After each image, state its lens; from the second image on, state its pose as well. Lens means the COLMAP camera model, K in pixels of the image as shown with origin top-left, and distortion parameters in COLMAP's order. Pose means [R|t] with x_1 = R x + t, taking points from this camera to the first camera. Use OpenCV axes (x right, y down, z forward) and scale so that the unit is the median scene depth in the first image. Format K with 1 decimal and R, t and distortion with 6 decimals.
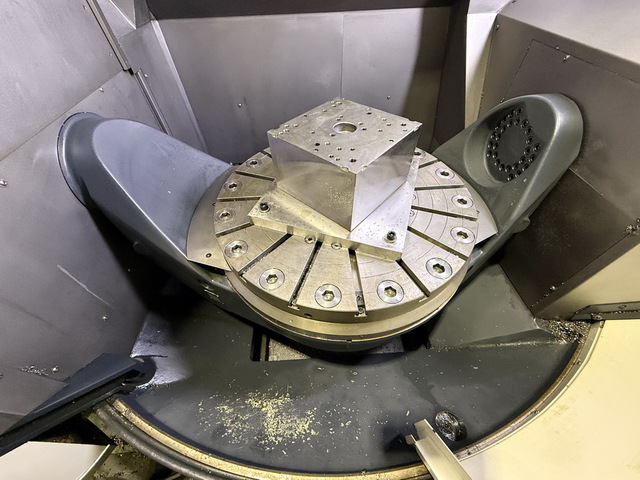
lens RADIAL K [[255.9, 0, 318.0], [0, 255.9, 240.9], [0, 0, 1]] dist [0.001527, 0.000385]
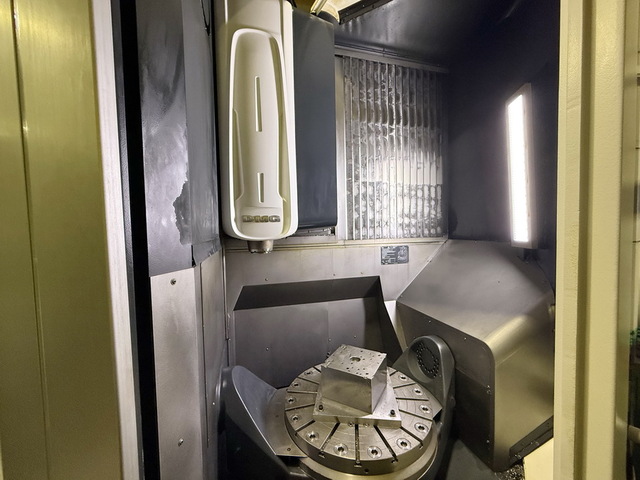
lens RADIAL K [[255.9, 0, 318.0], [0, 255.9, 240.9], [0, 0, 1]] dist [0.001527, 0.000385]
pose [[0.976667, 0.000569, 0.214757, -0.603795], [0.157231, 0.679269, -0.716849, 0.350315], [-0.146285, 0.733889, 0.663330, -1.032901]]
